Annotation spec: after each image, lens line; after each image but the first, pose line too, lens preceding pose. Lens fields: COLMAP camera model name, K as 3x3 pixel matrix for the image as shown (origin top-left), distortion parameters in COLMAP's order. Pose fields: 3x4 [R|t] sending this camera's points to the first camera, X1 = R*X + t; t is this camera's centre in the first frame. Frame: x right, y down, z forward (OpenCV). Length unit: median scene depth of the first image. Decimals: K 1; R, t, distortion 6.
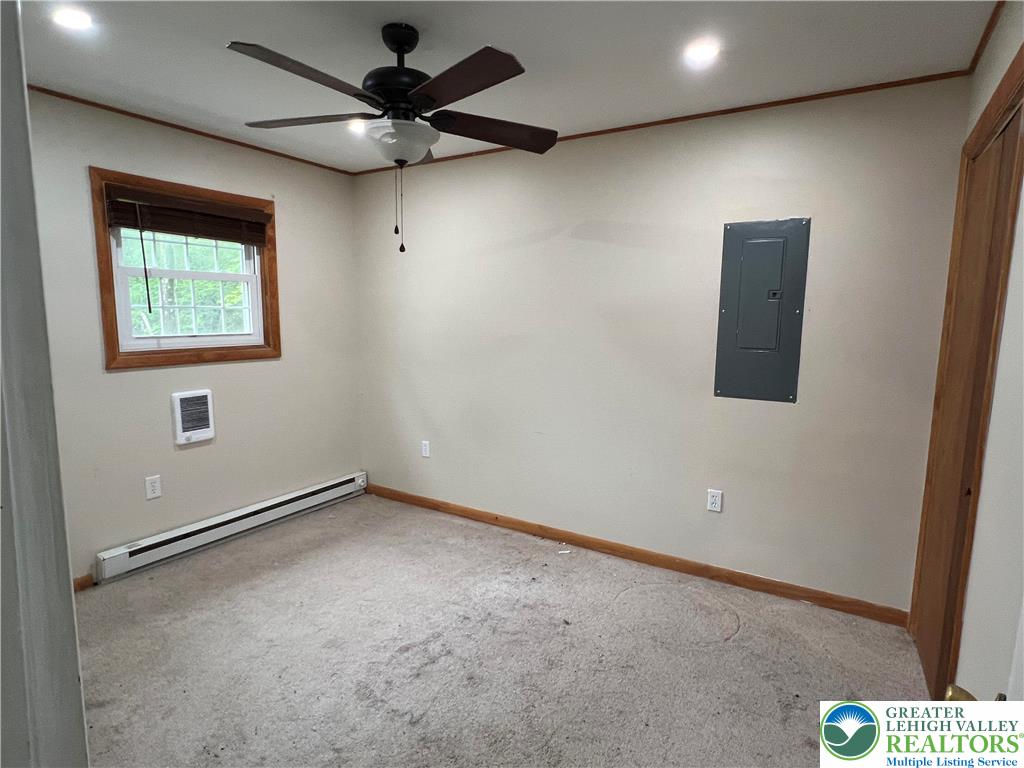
lens RADIAL K [[565.2, 0, 511.5], [0, 565.2, 388.9], [0, 0, 1]] dist [0.001017, 0.000439]
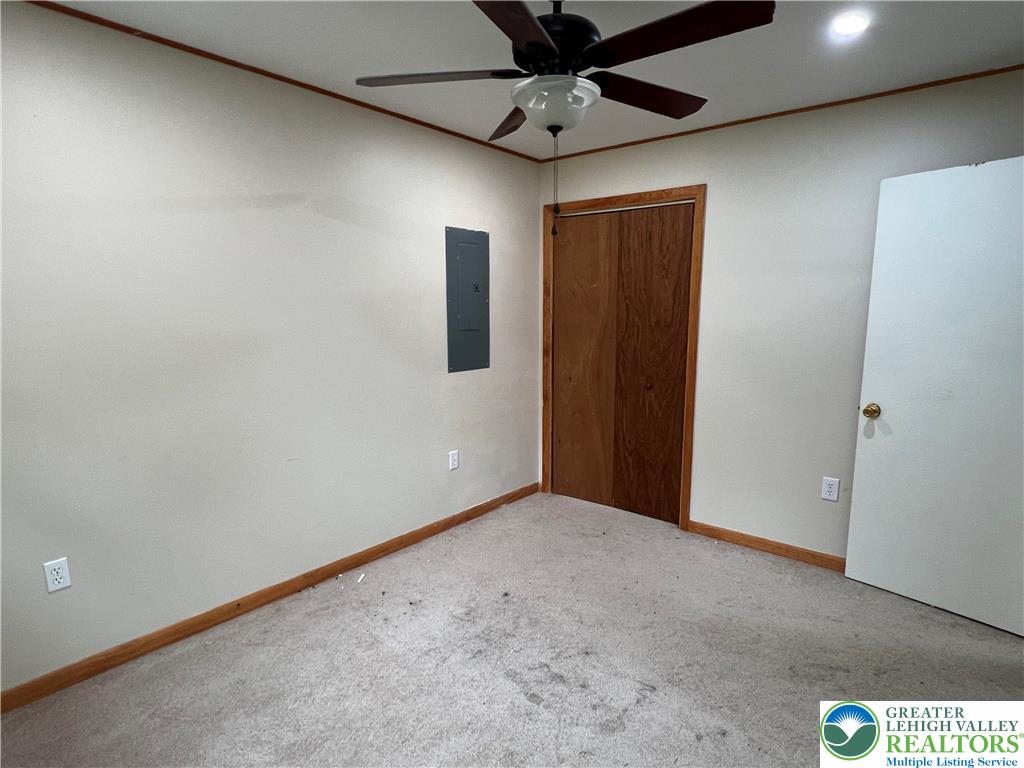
lens RADIAL K [[565.2, 0, 511.5], [0, 565.2, 388.9], [0, 0, 1]] dist [0.001017, 0.000439]
pose [[0.138302, -0.158928, 0.977555, -0.809042], [0.135977, 0.980741, 0.140208, -0.105680], [-0.981011, 0.113534, 0.157249, 0.713874]]
